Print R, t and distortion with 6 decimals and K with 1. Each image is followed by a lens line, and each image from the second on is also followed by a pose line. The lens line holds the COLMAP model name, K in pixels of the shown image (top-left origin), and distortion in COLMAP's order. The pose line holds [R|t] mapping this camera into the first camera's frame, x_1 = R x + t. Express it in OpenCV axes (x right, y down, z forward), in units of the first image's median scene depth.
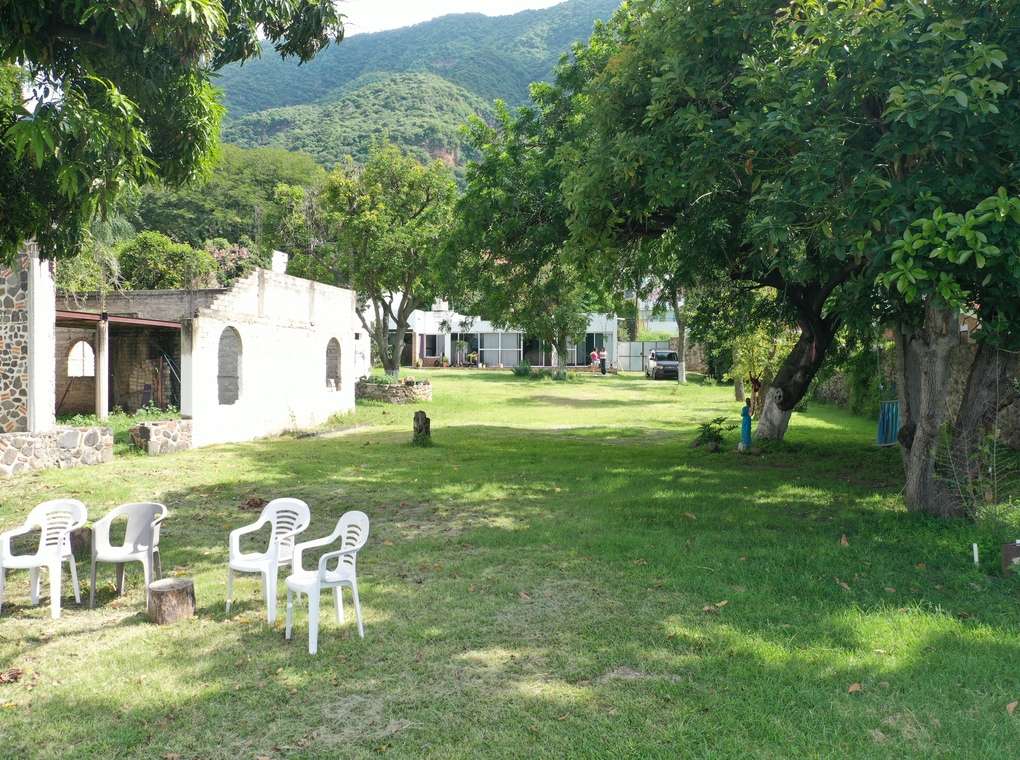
lens RADIAL K [[813.4, 0, 507.8], [0, 813.4, 378.3], [0, 0, 1]] dist [0.020548, -0.000221]
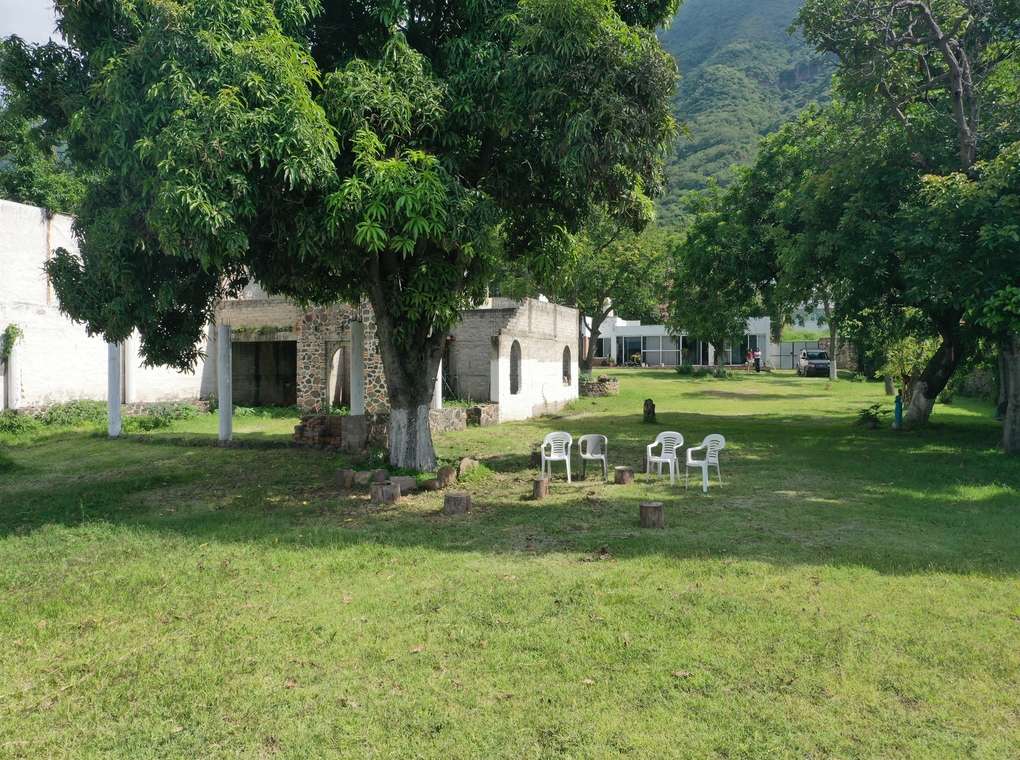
lens RADIAL K [[813.4, 0, 507.8], [0, 813.4, 378.3], [0, 0, 1]] dist [0.020548, -0.000221]
pose [[0.988026, -0.004018, -0.154236, -0.165170], [0.004213, 0.999991, 0.000935, 0.002932], [0.154231, -0.001574, 0.988034, -0.523572]]
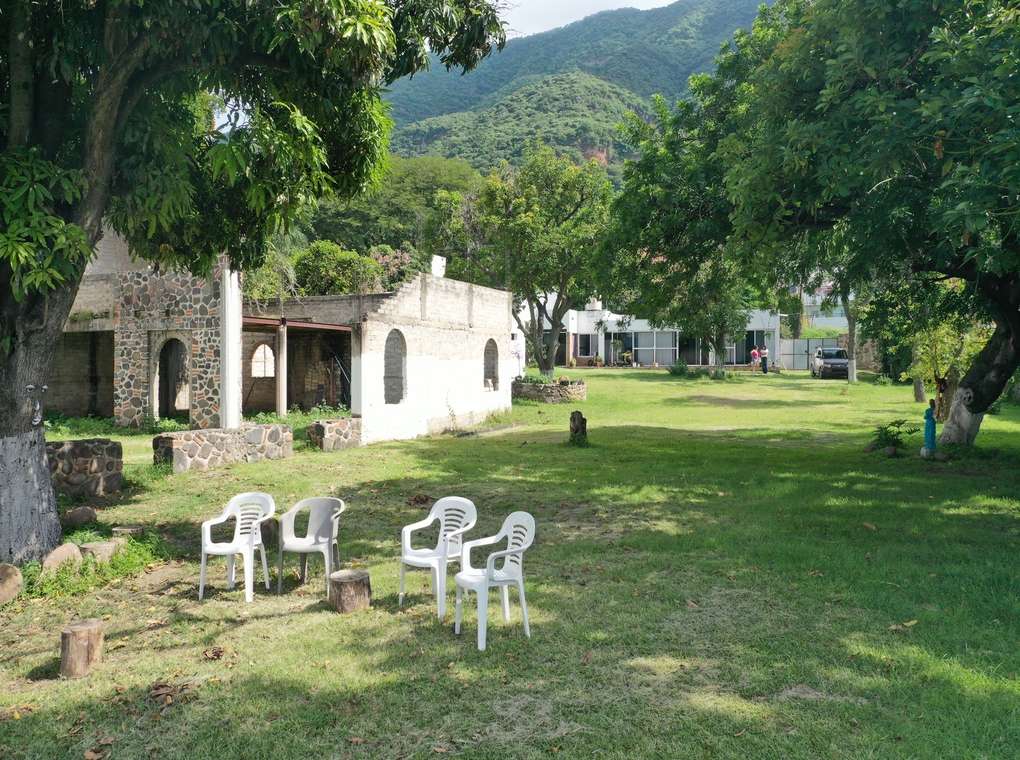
lens RADIAL K [[813.4, 0, 507.8], [0, 813.4, 378.3], [0, 0, 1]] dist [0.020548, -0.000221]
pose [[0.982636, -0.001843, -0.185536, -0.006317], [0.002018, 0.999998, 0.000757, -0.001426], [0.185535, -0.001118, 0.982637, 0.001098]]
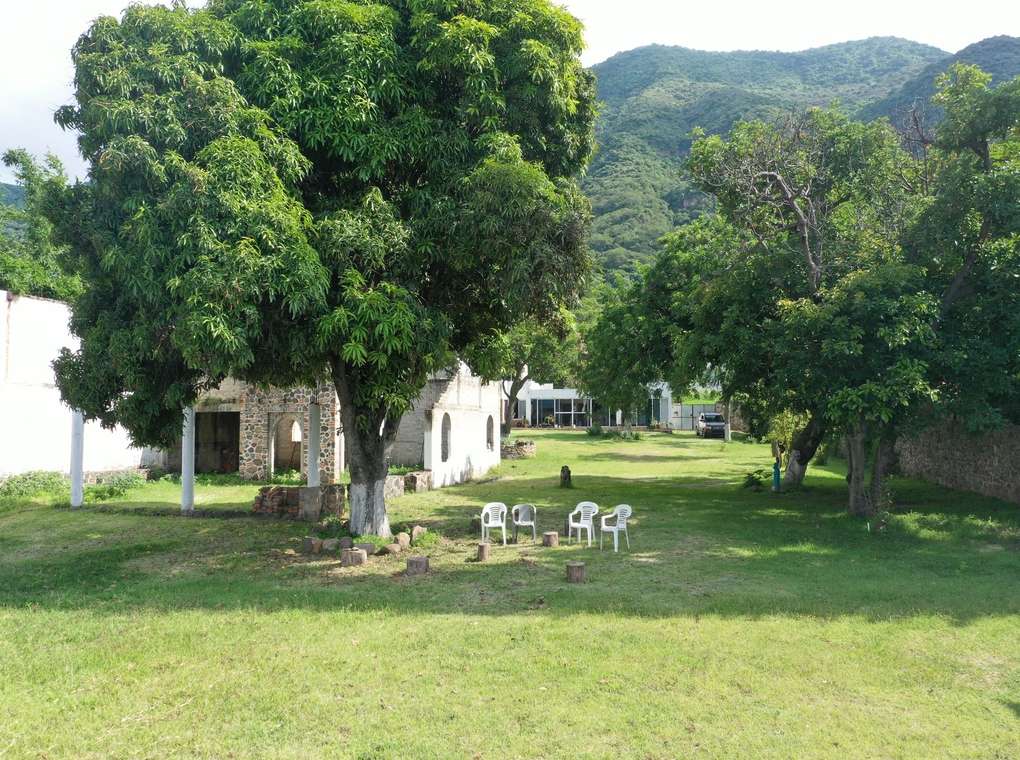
lens RADIAL K [[812.7, 0, 508.4], [0, 812.7, 390.6], [0, 0, 1]] dist [0.021811, 0.001894]
pose [[0.999006, -0.006663, -0.044072, -0.185162], [0.004502, 0.998790, -0.048969, -0.035417], [0.044345, 0.048722, 0.997827, -0.722337]]
